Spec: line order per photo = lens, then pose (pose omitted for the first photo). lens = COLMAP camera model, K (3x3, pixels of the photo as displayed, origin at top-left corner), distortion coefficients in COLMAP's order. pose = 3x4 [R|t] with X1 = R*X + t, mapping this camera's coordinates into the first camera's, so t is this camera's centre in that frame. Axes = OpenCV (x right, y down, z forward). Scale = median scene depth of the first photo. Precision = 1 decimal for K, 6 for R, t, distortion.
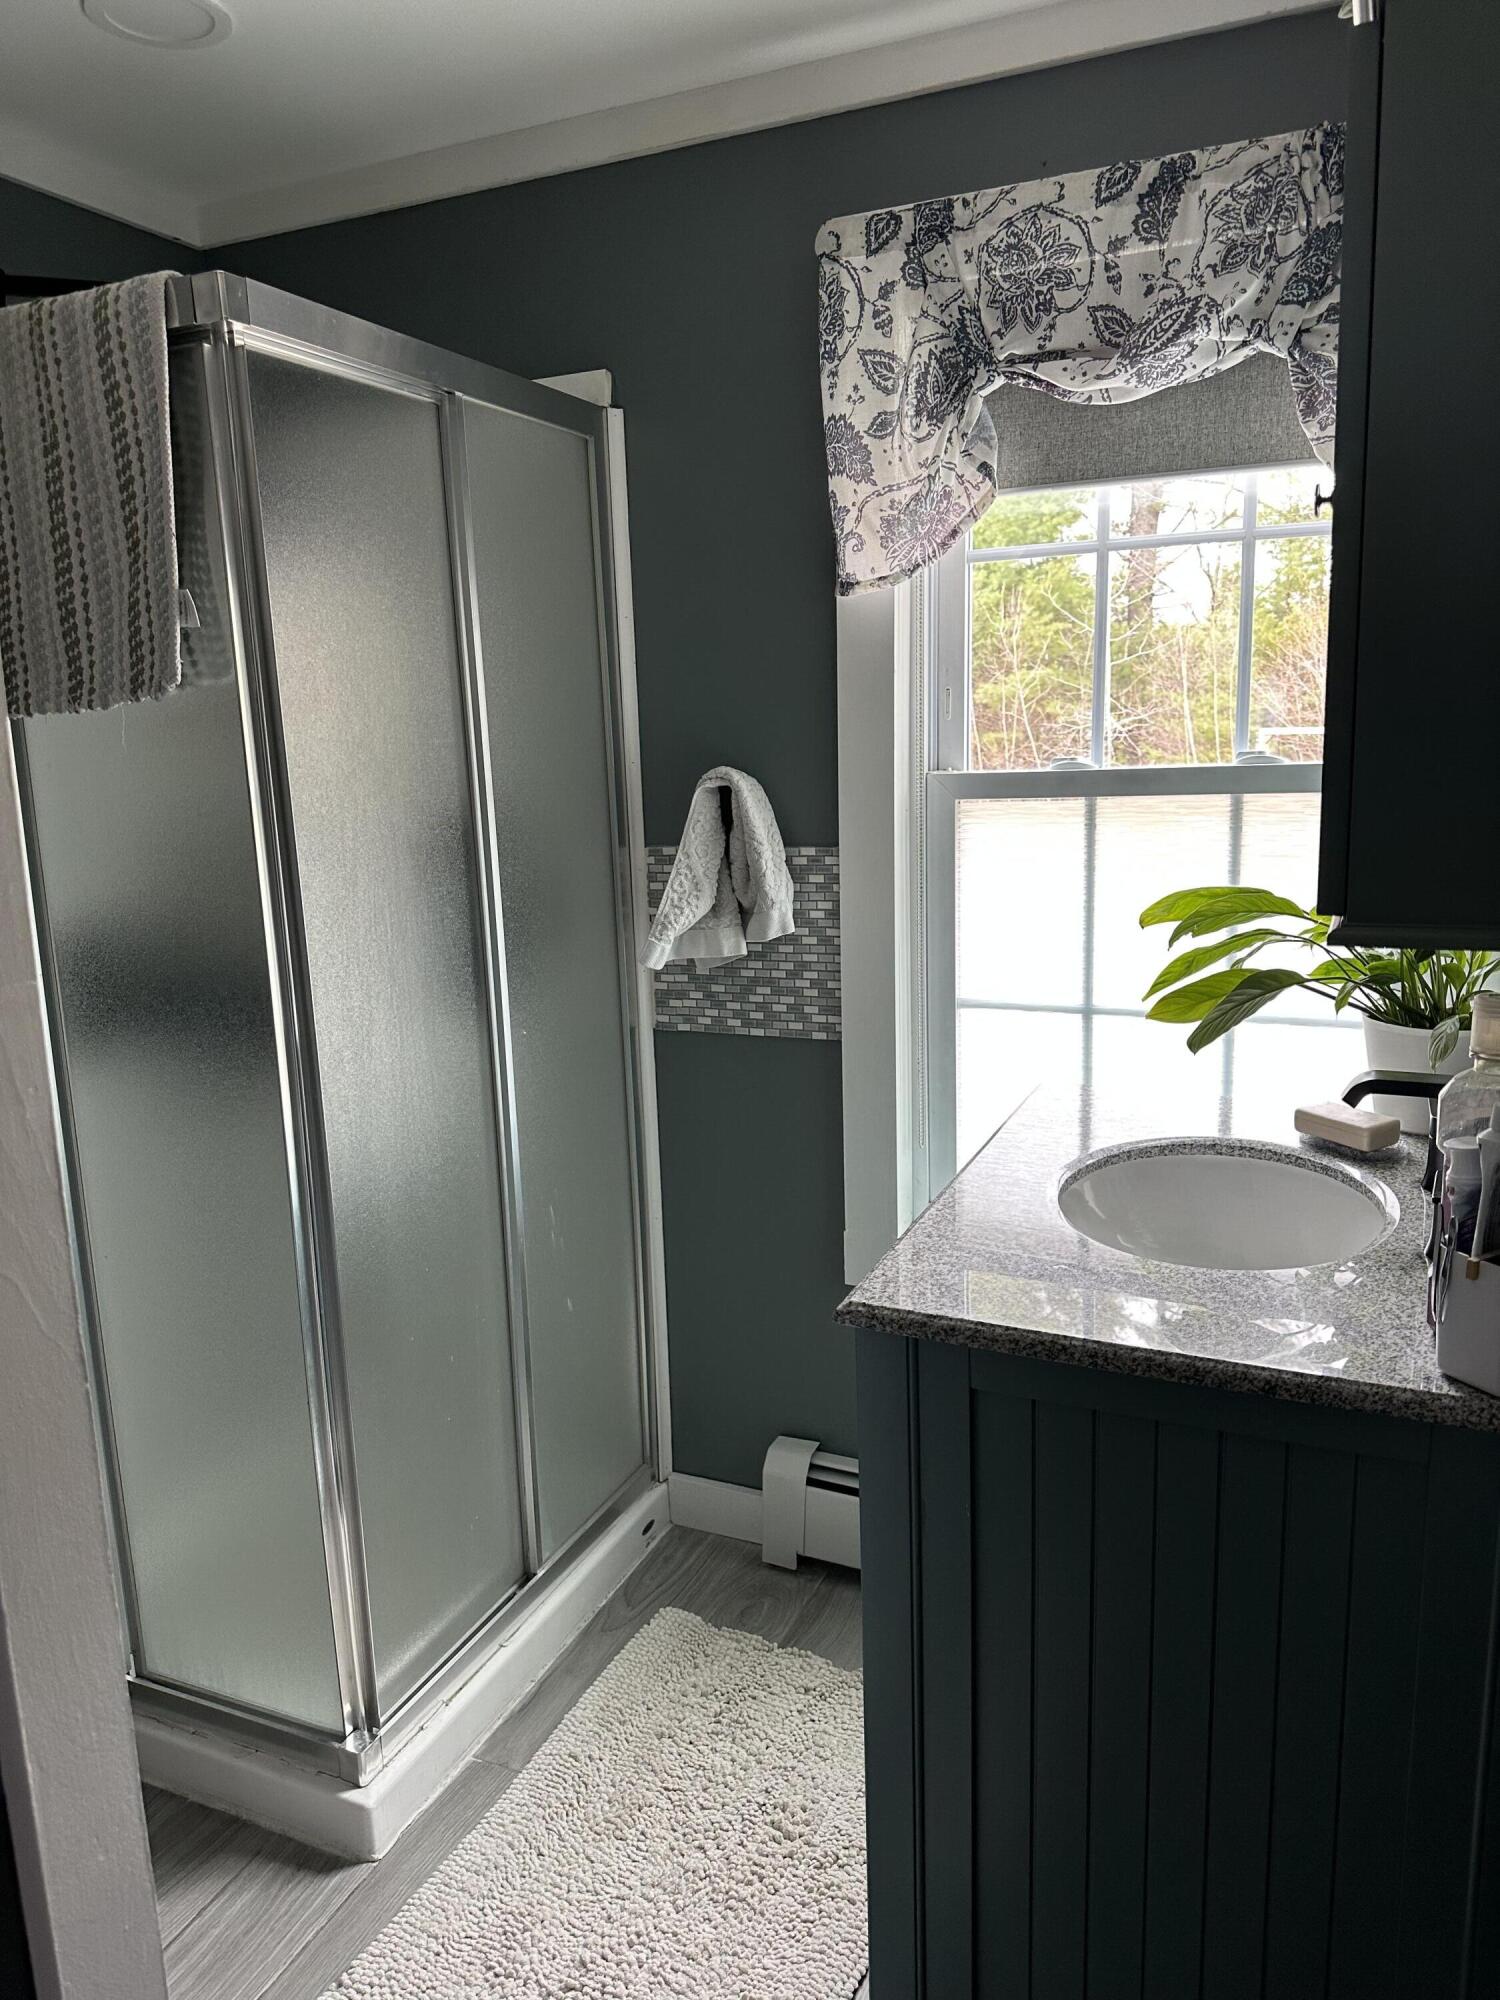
lens RADIAL K [[1404.1, 0, 734.3], [0, 1404.1, 992.2], [0, 0, 1]] dist [0.020842, -0.014138]
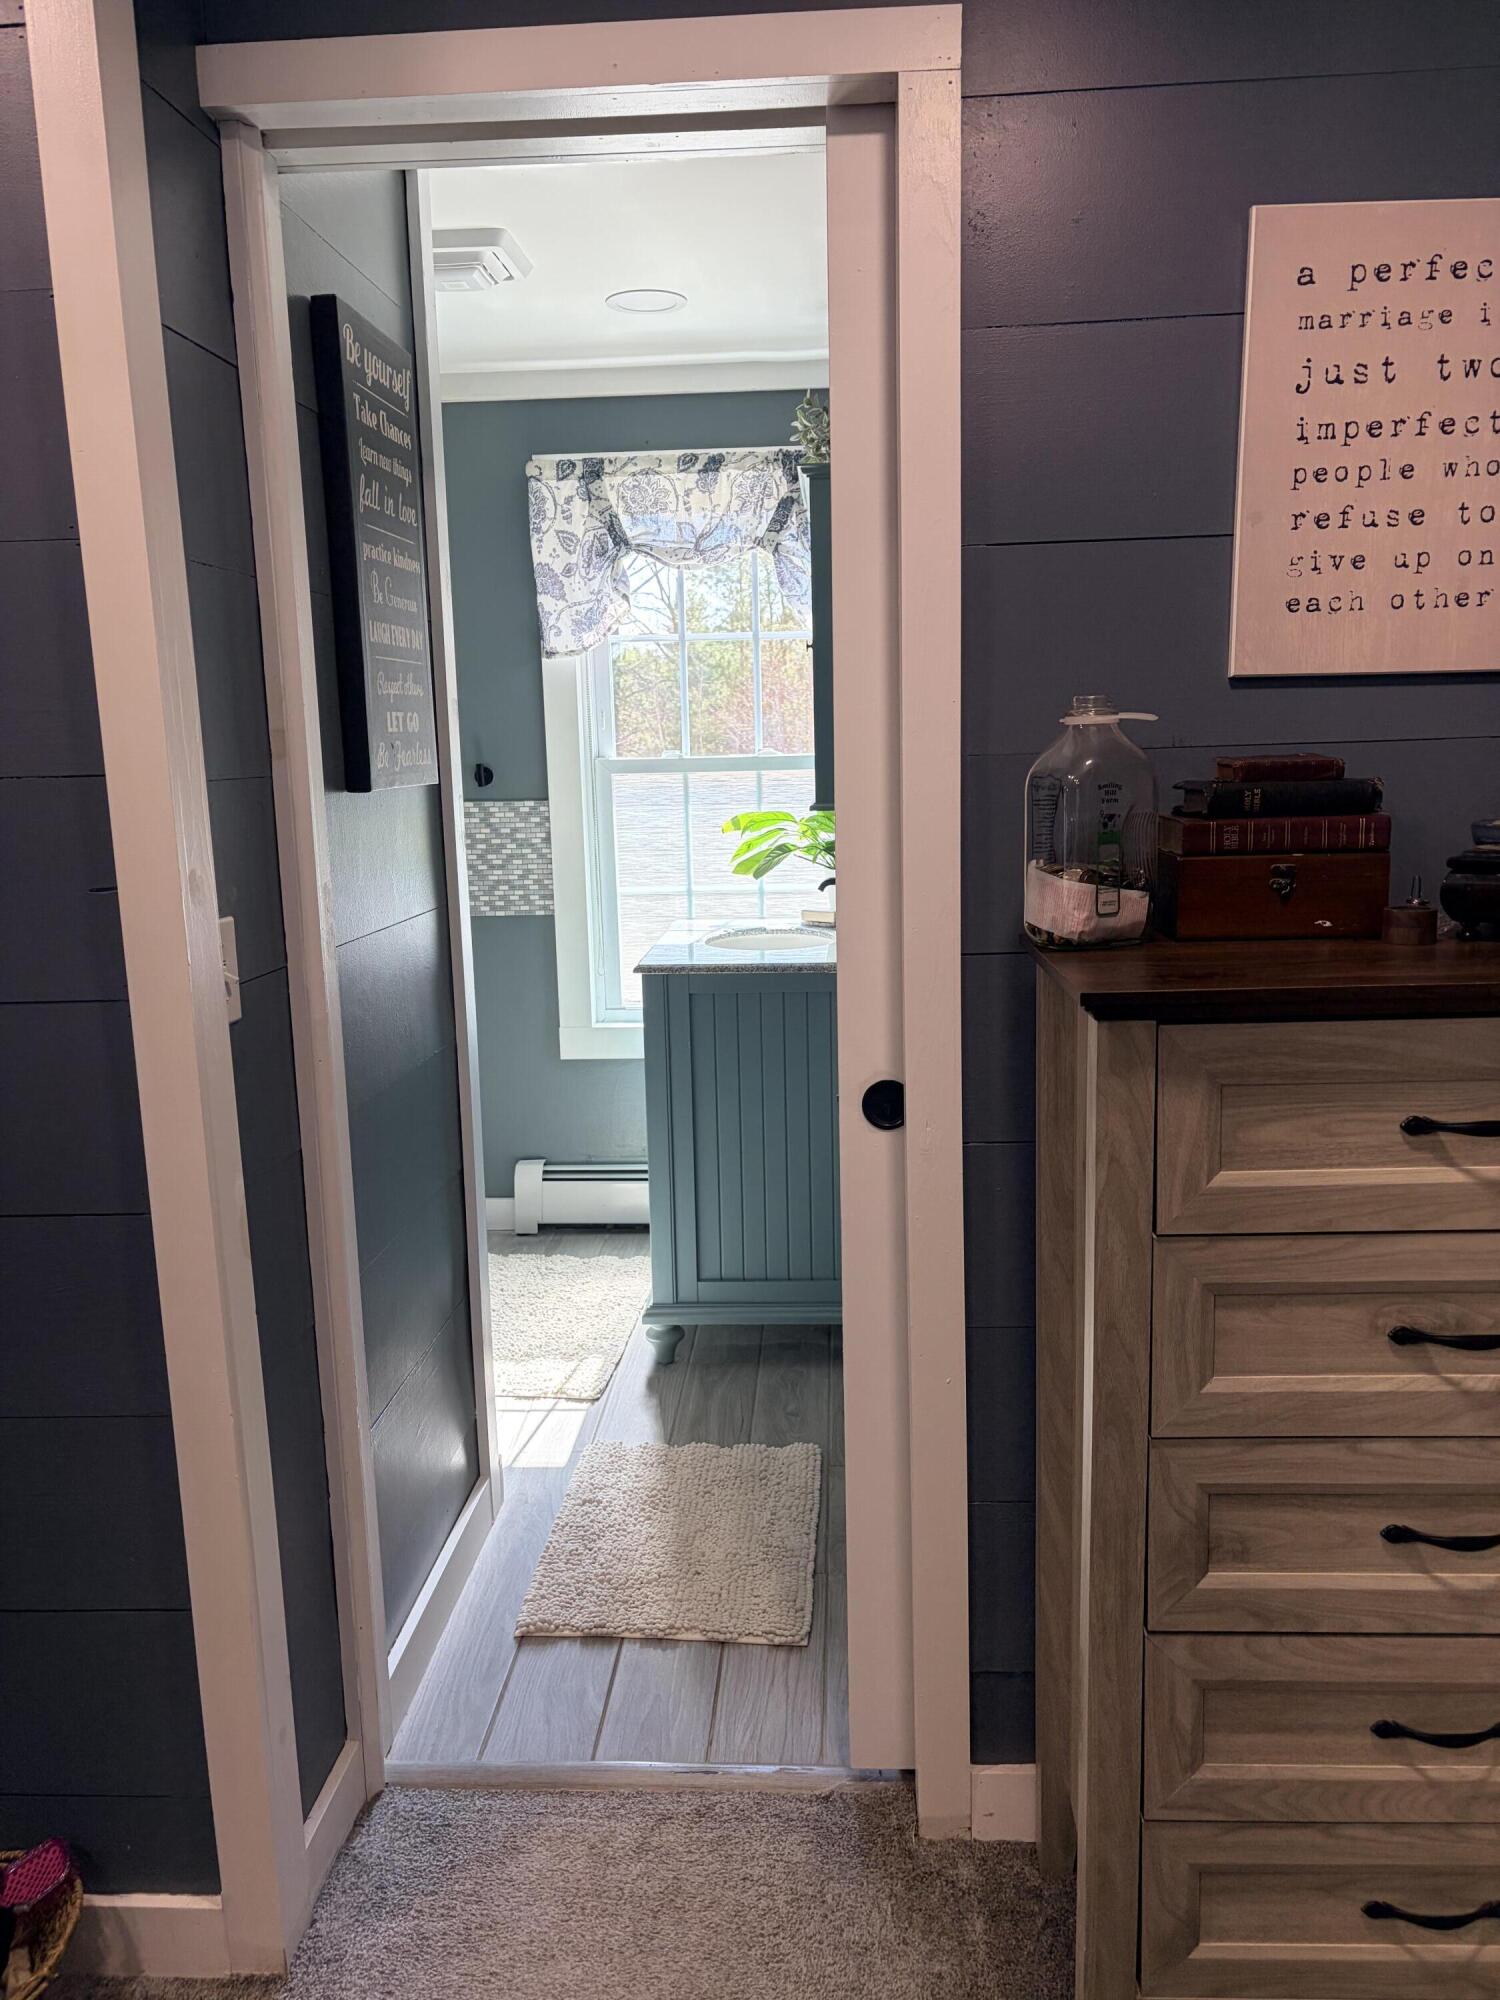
lens RADIAL K [[1514.2, 0, 754.9], [0, 1514.2, 1006.7], [0, 0, 1]] dist [0.004171, 0.000180]
pose [[0.932115, -0.058974, 0.357328, -0.414655], [0.063303, 0.997994, -0.000421, 0.186973], [-0.356586, 0.023012, 0.933979, -0.938161]]
